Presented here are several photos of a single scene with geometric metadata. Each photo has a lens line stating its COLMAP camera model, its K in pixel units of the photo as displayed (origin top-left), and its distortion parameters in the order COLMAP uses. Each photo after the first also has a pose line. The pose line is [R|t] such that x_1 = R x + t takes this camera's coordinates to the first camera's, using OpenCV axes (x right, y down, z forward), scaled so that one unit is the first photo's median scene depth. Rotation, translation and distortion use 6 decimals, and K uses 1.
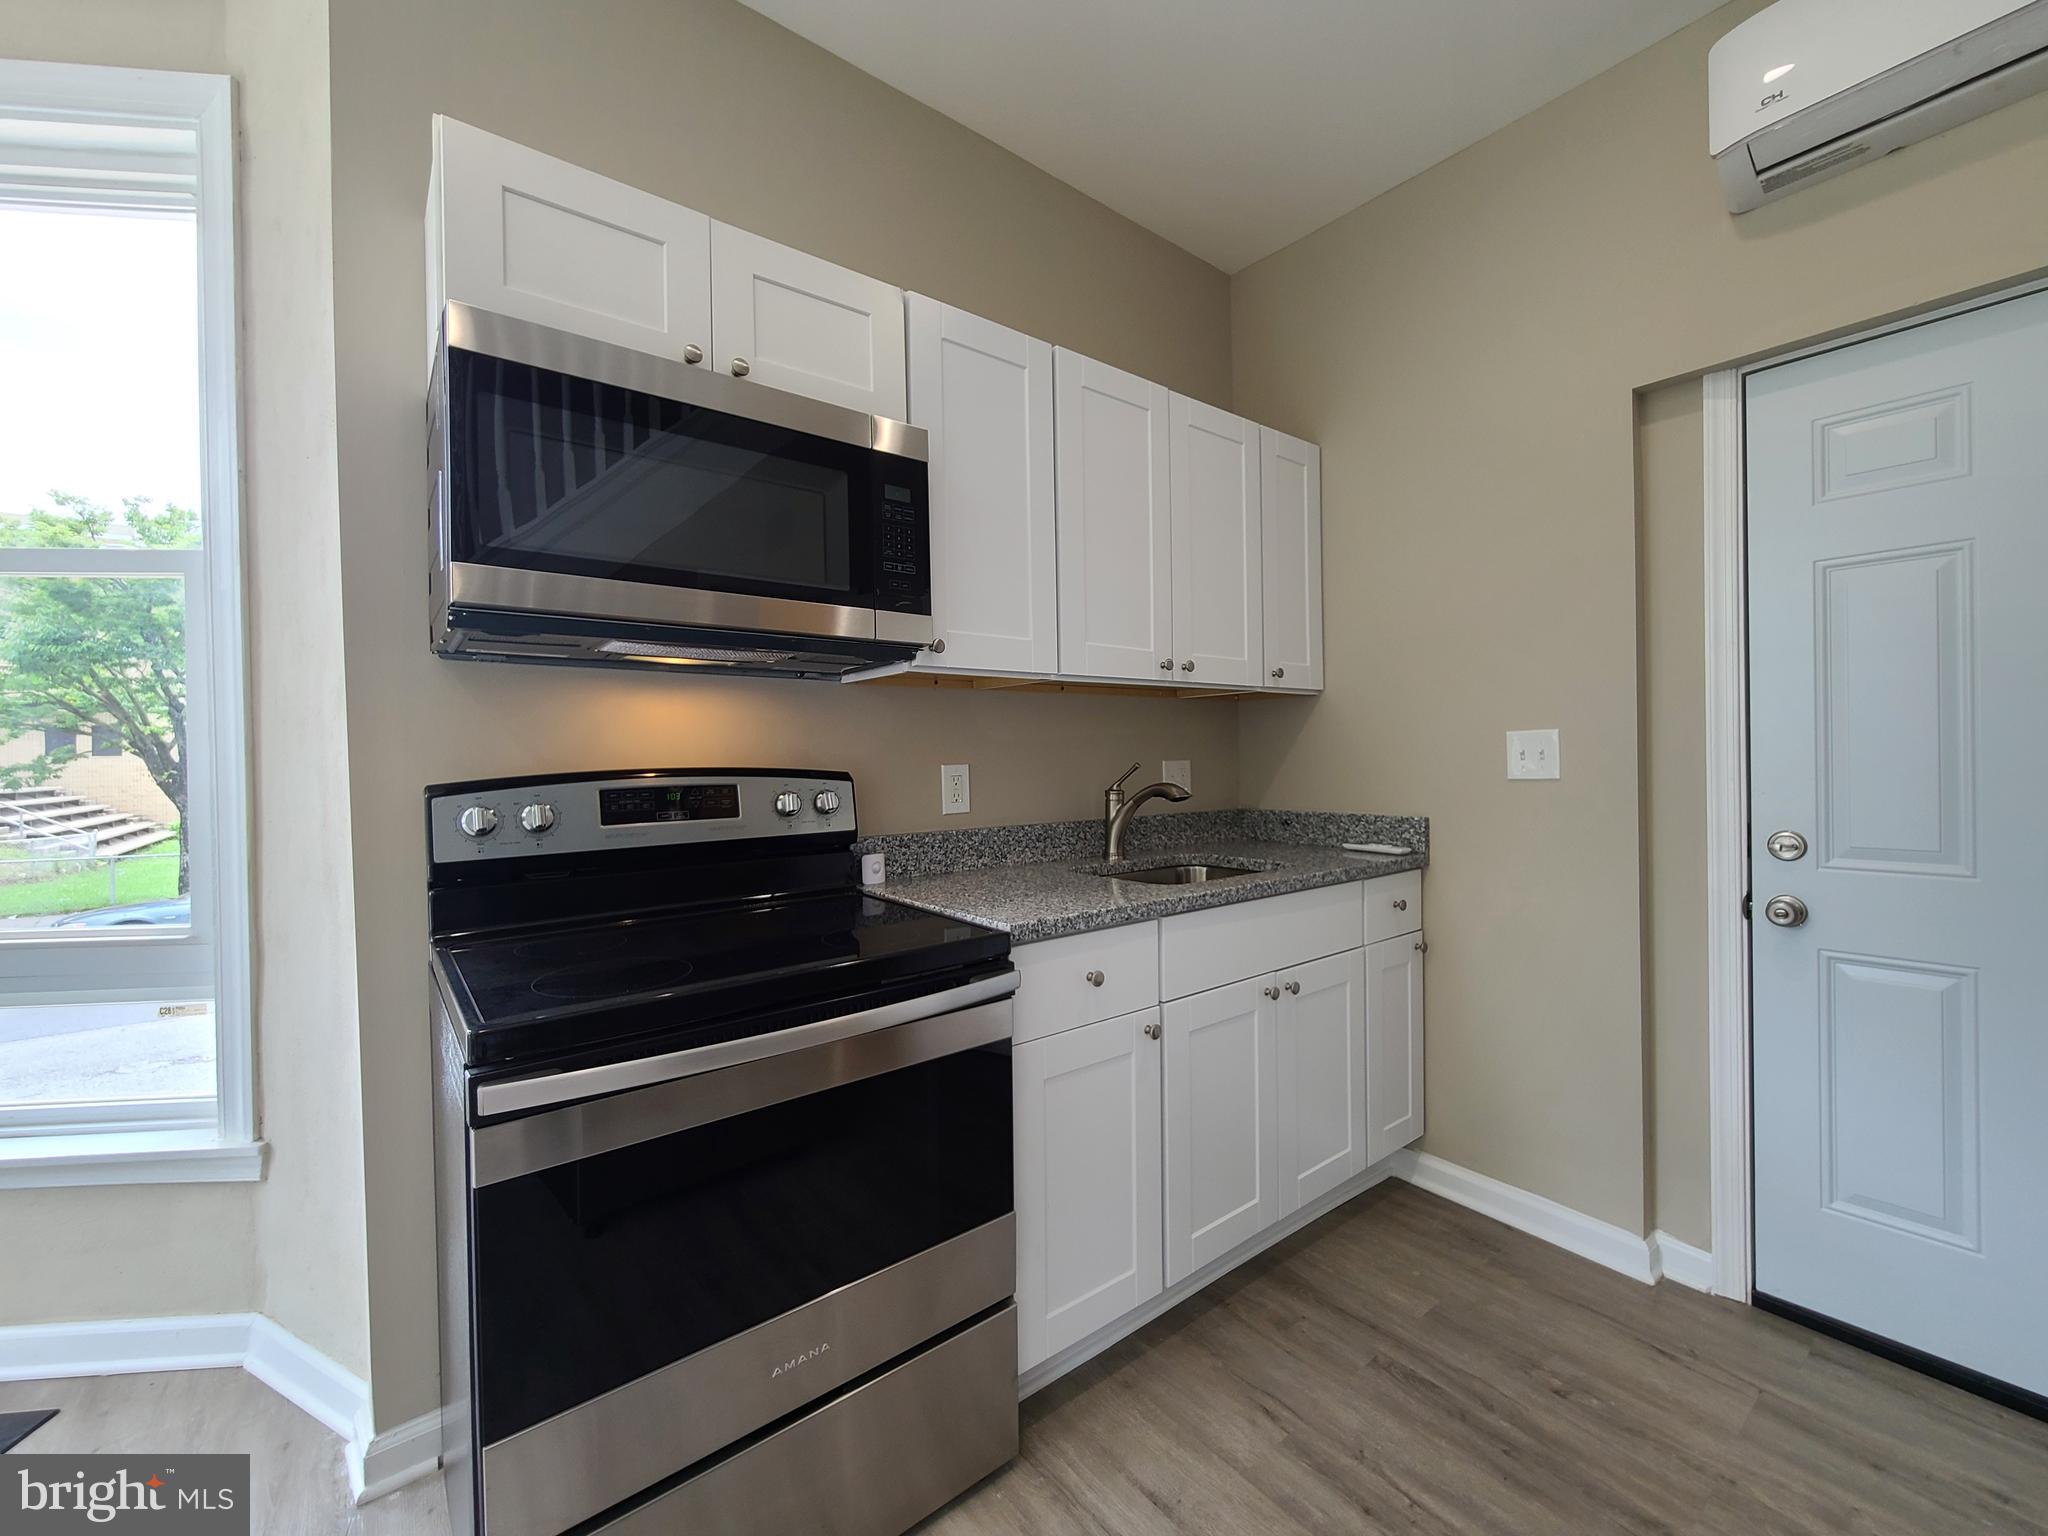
lens RADIAL K [[829.4, 0, 1043.0], [0, 829.4, 769.9], [0, 0, 1]] dist [-0.006132, 0.000034]
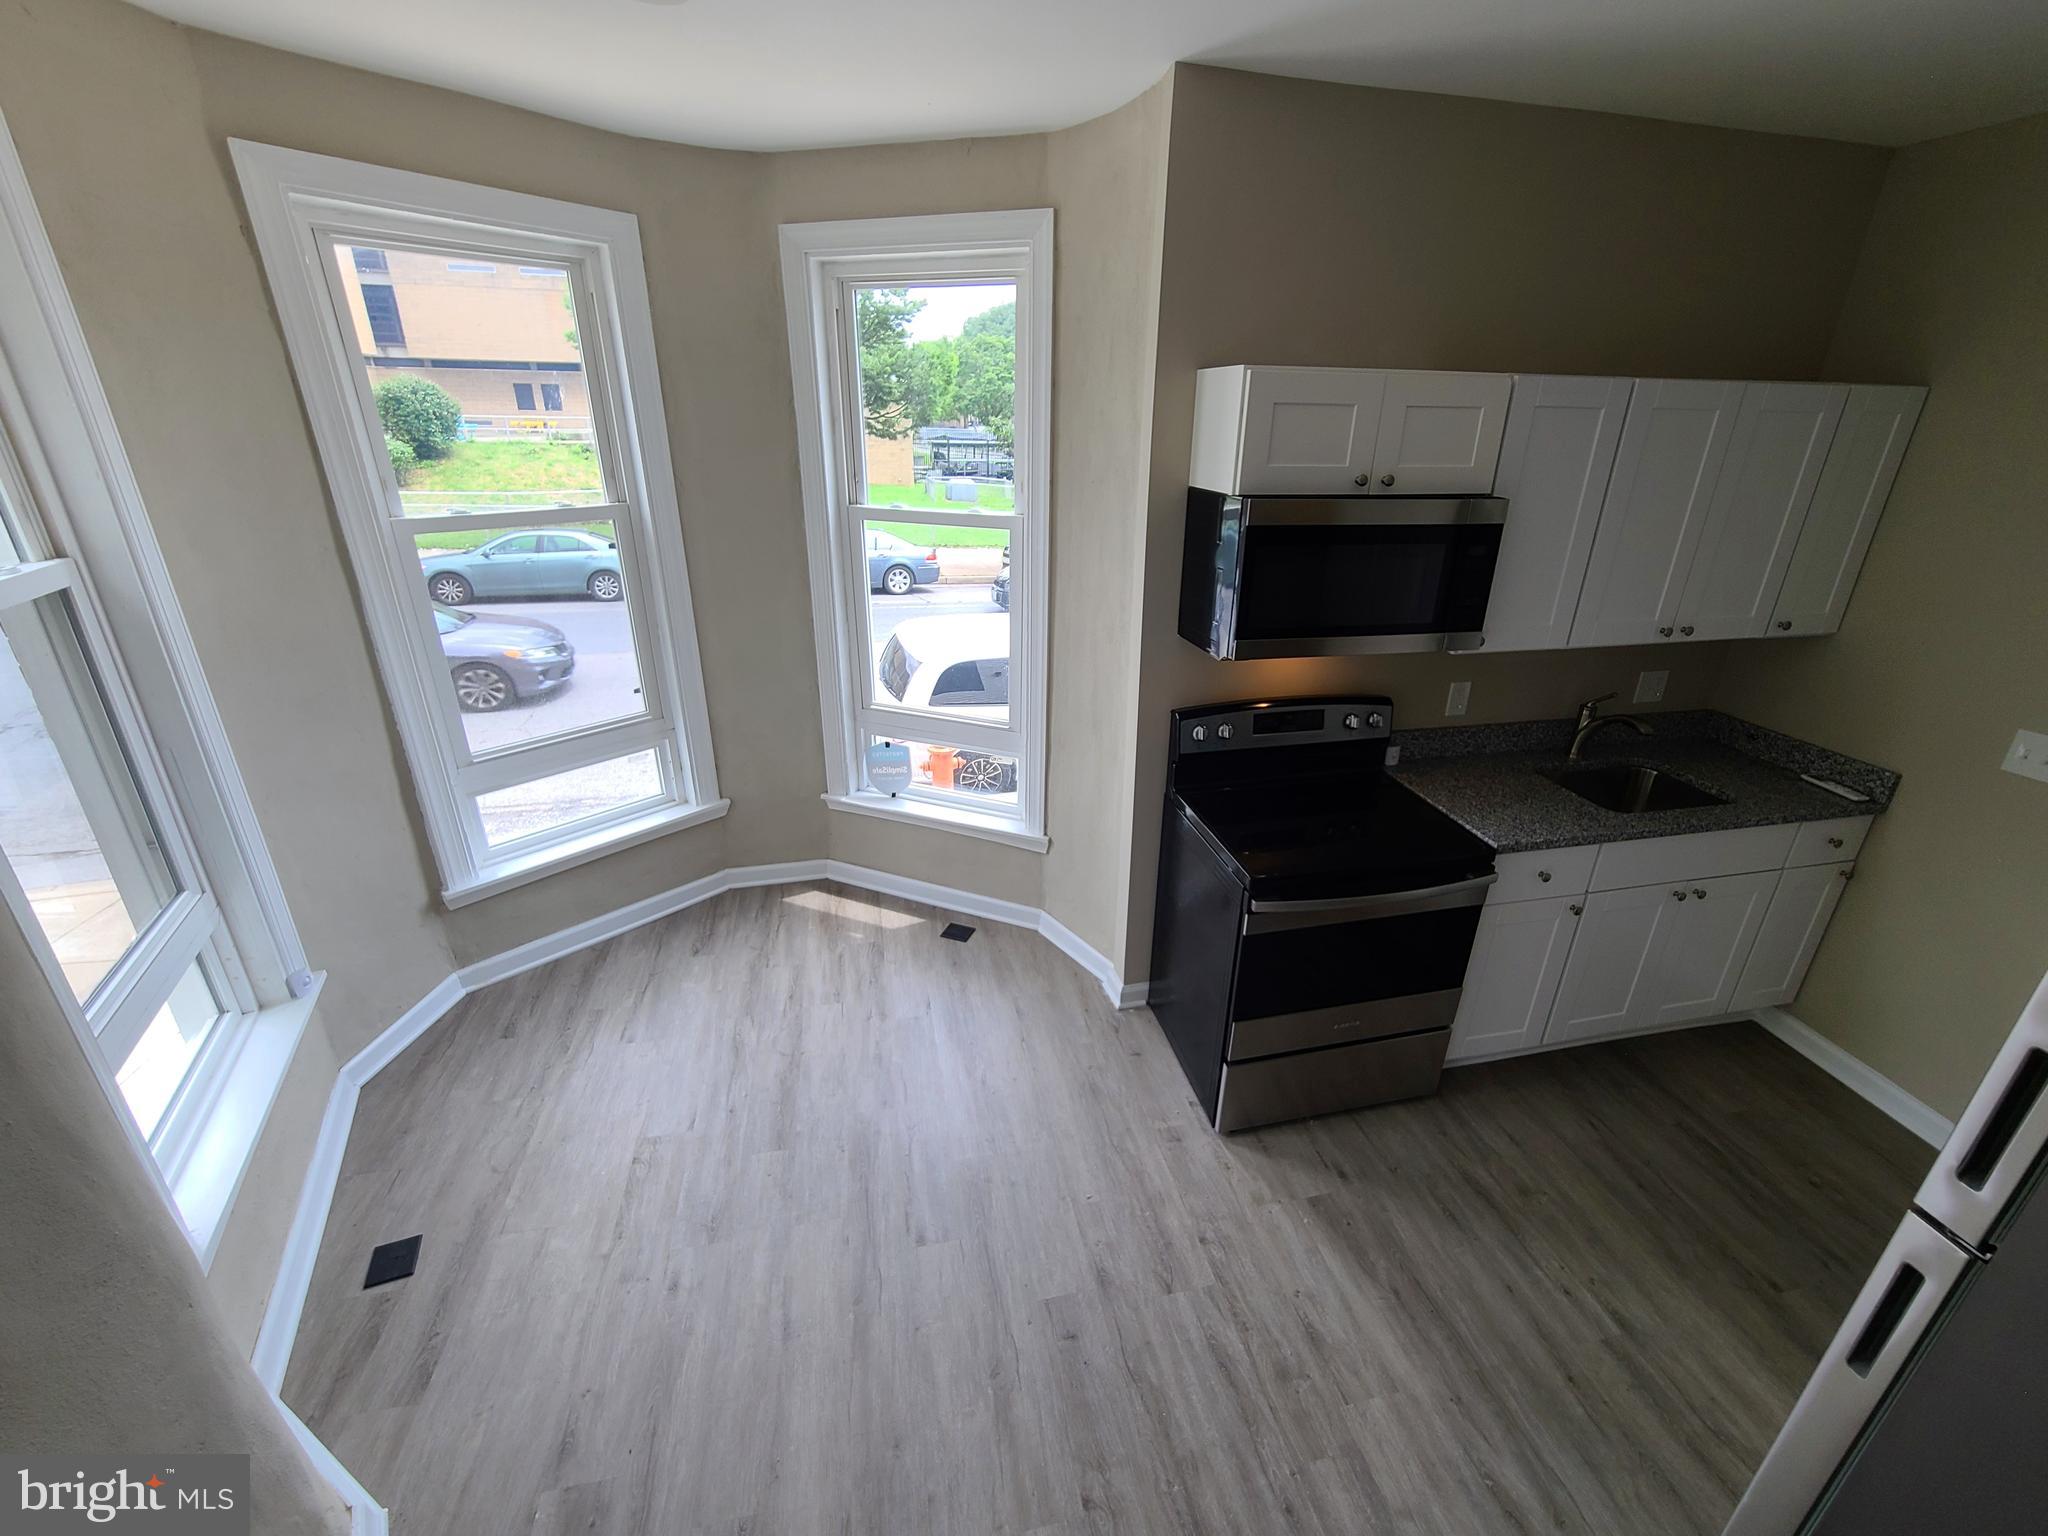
lens RADIAL K [[845.2, 0, 1040.9], [0, 845.2, 758.0], [0, 0, 1]] dist [-0.002429, 0.000711]
pose [[0.897890, 0.196385, -0.393989, -0.191745], [-0.036529, 0.925132, 0.377885, -0.486942], [0.438702, -0.324907, 0.837840, -0.645136]]
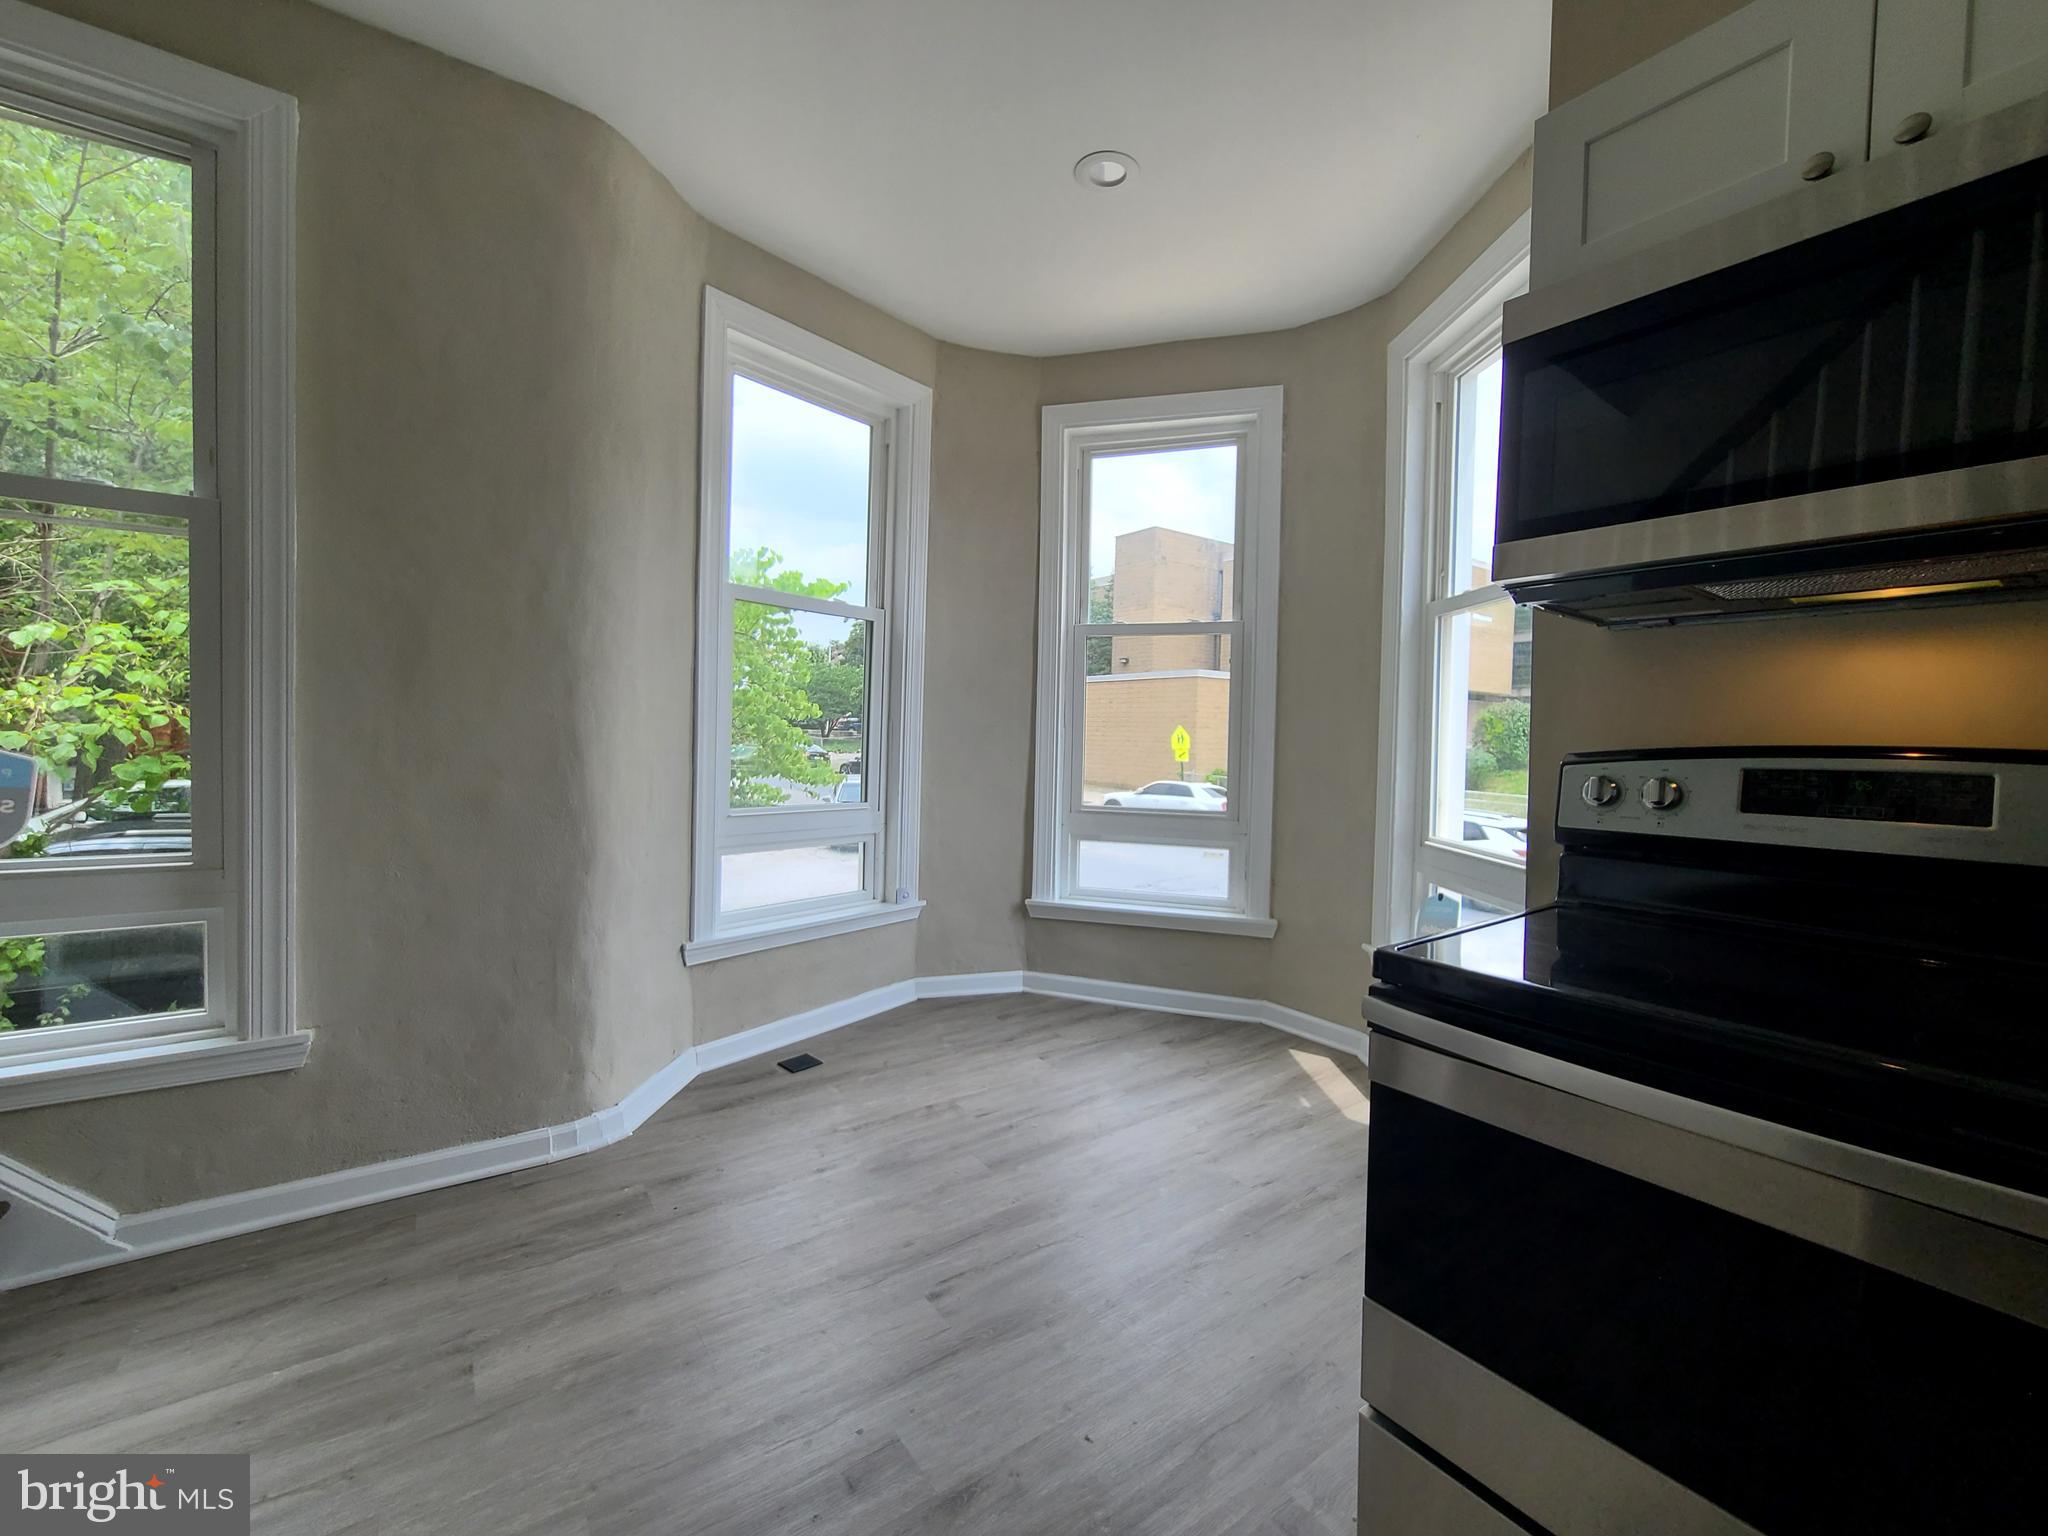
lens RADIAL K [[845.2, 0, 1040.9], [0, 845.2, 758.0], [0, 0, 1]] dist [-0.002429, 0.000711]
pose [[-0.041922, 0.044139, -0.998145, 0.288381], [-0.028670, 0.998559, 0.045362, -0.003471], [0.998709, 0.030518, -0.040596, 0.295421]]
